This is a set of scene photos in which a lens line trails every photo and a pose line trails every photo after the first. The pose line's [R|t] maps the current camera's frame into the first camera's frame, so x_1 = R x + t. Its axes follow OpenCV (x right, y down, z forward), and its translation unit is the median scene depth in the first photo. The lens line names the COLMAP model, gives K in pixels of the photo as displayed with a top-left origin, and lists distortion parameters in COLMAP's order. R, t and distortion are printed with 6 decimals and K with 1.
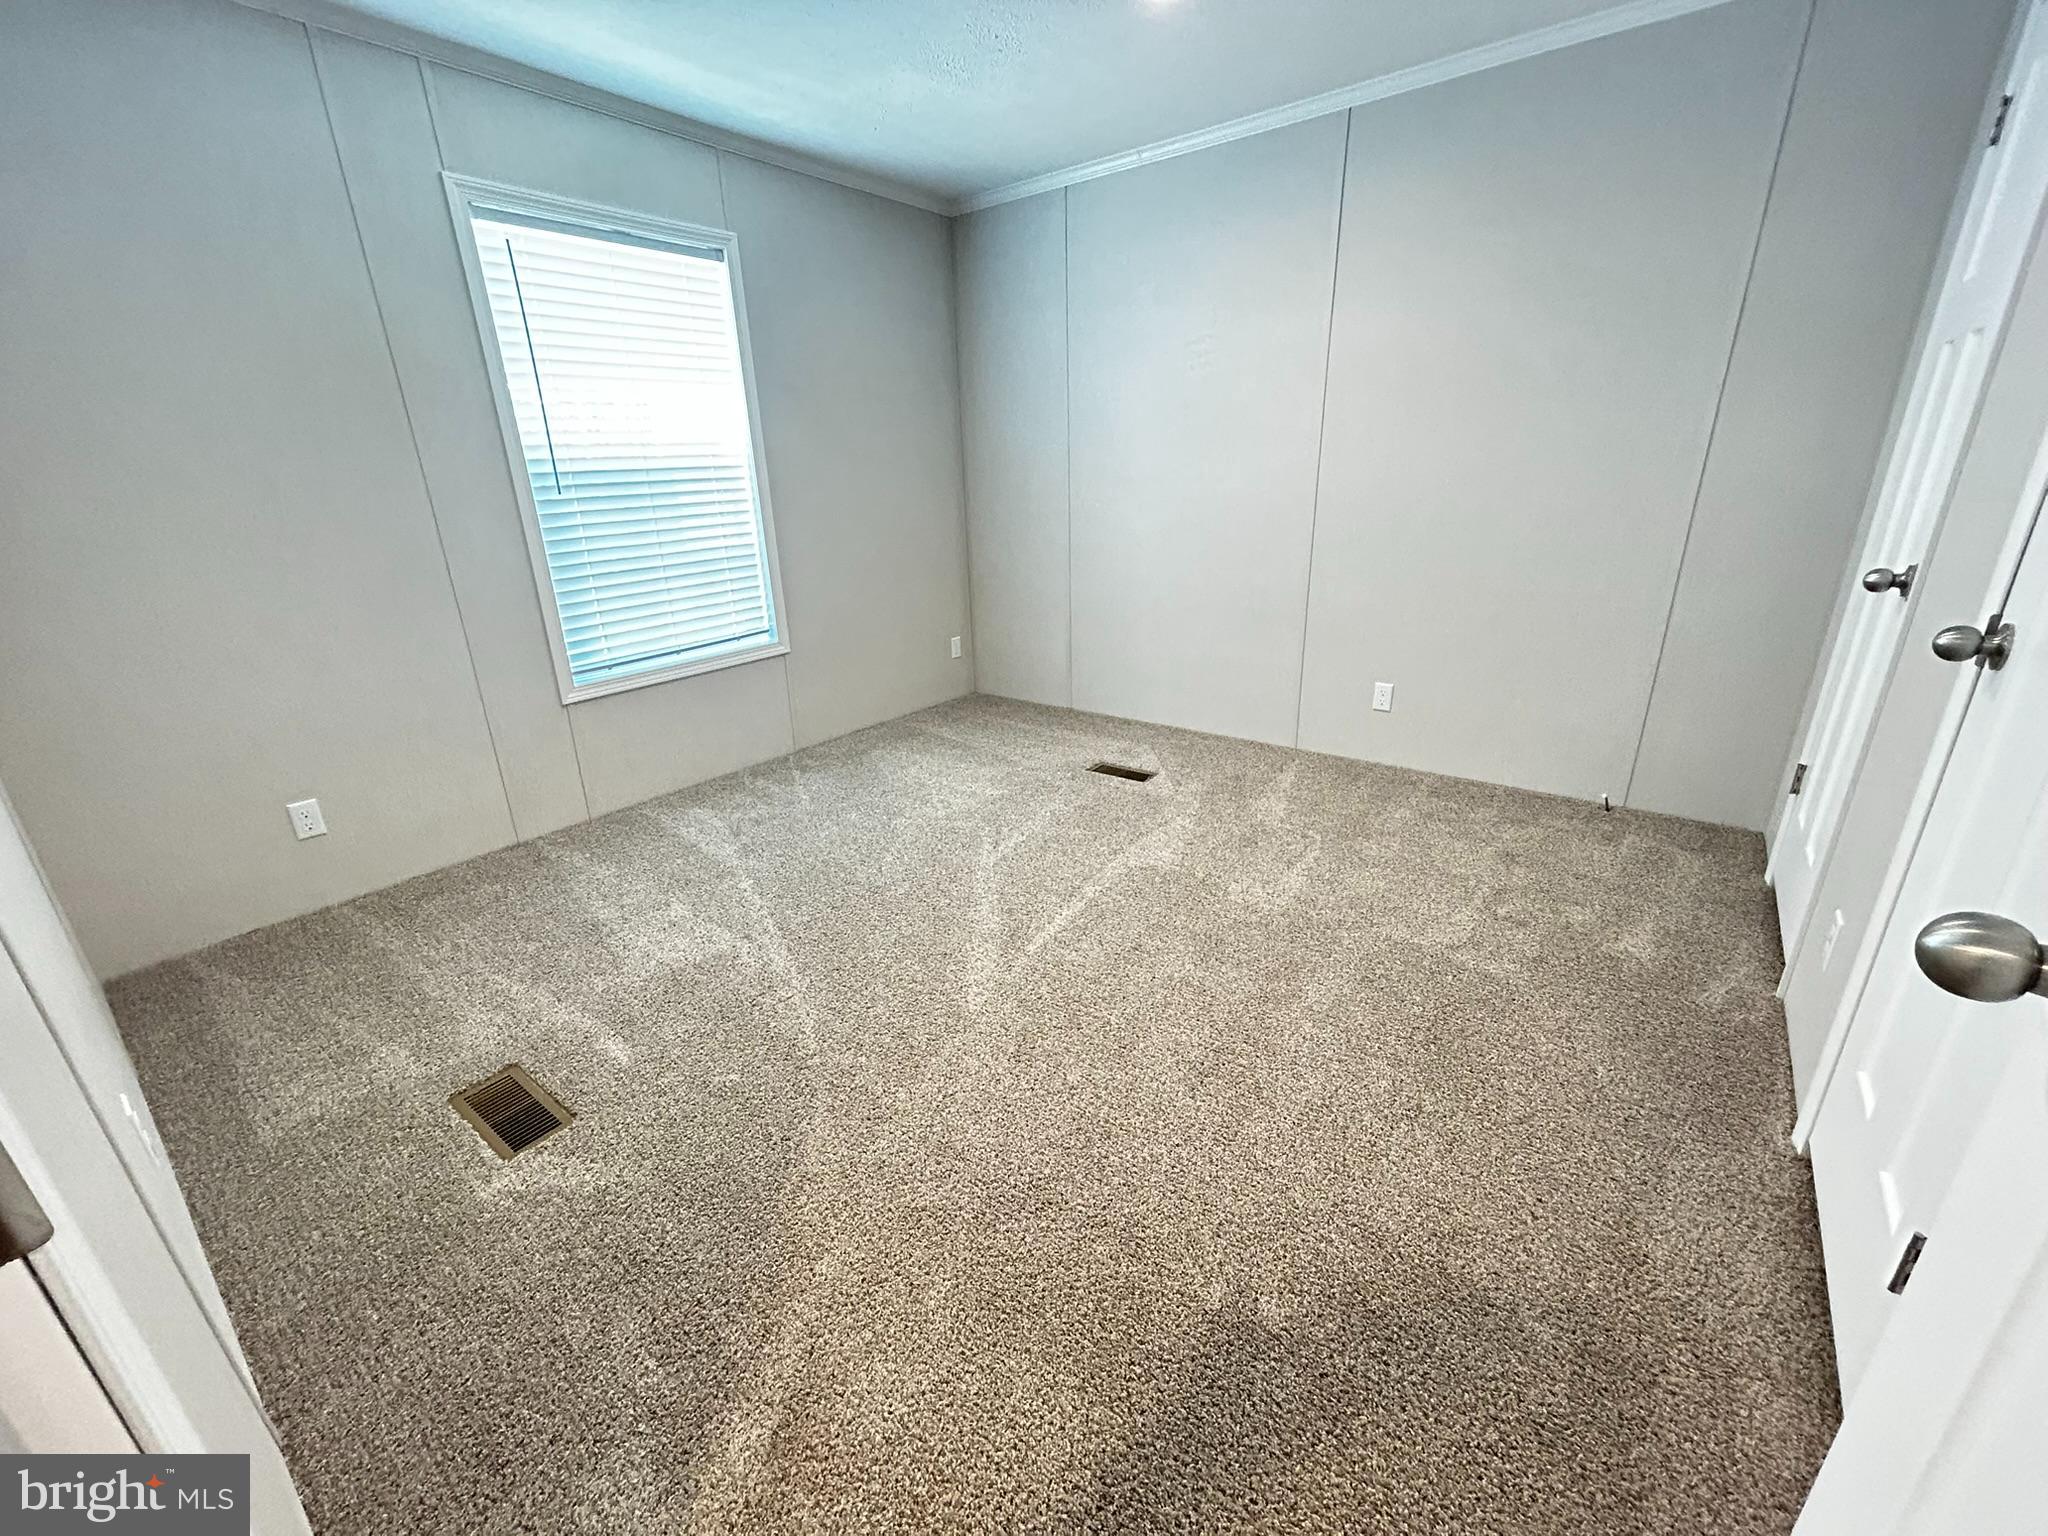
lens RADIAL K [[823.1, 0, 1024.0], [0, 823.1, 768.0], [0, 0, 1]] dist [0.000289, 0.000185]
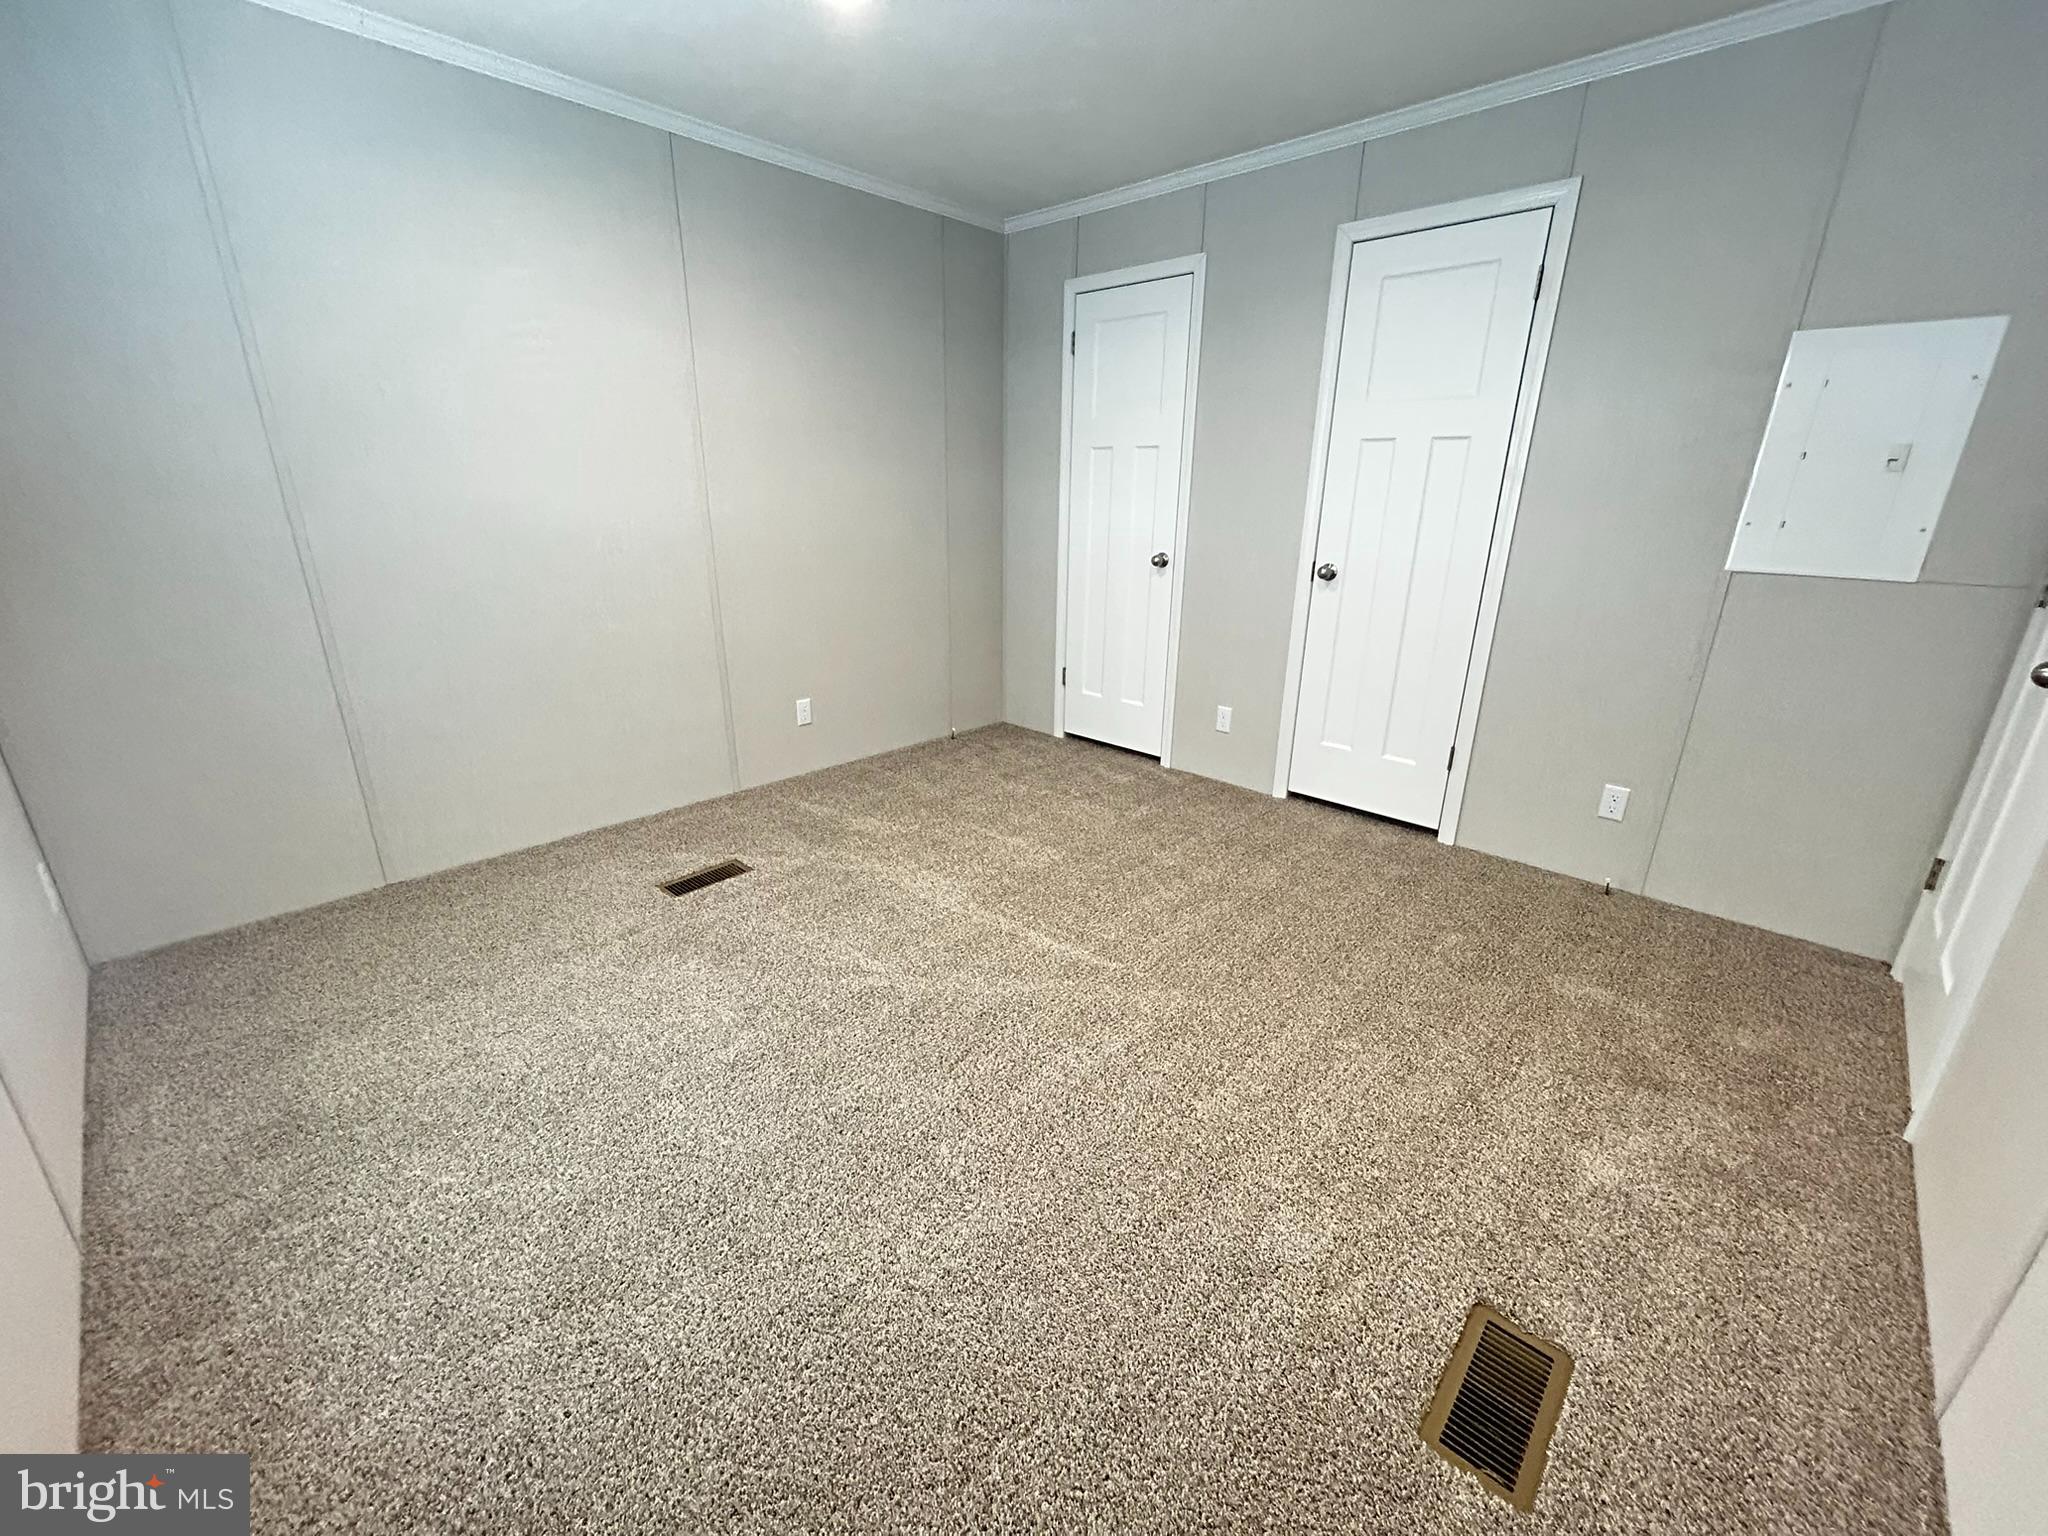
lens RADIAL K [[823.1, 0, 1024.0], [0, 823.1, 768.0], [0, 0, 1]] dist [0.000289, 0.000185]
pose [[0.088518, -0.291749, 0.952390, -0.612538], [0.327874, 0.911394, 0.248717, -0.199463], [-0.940565, 0.290248, 0.176332, 0.571267]]
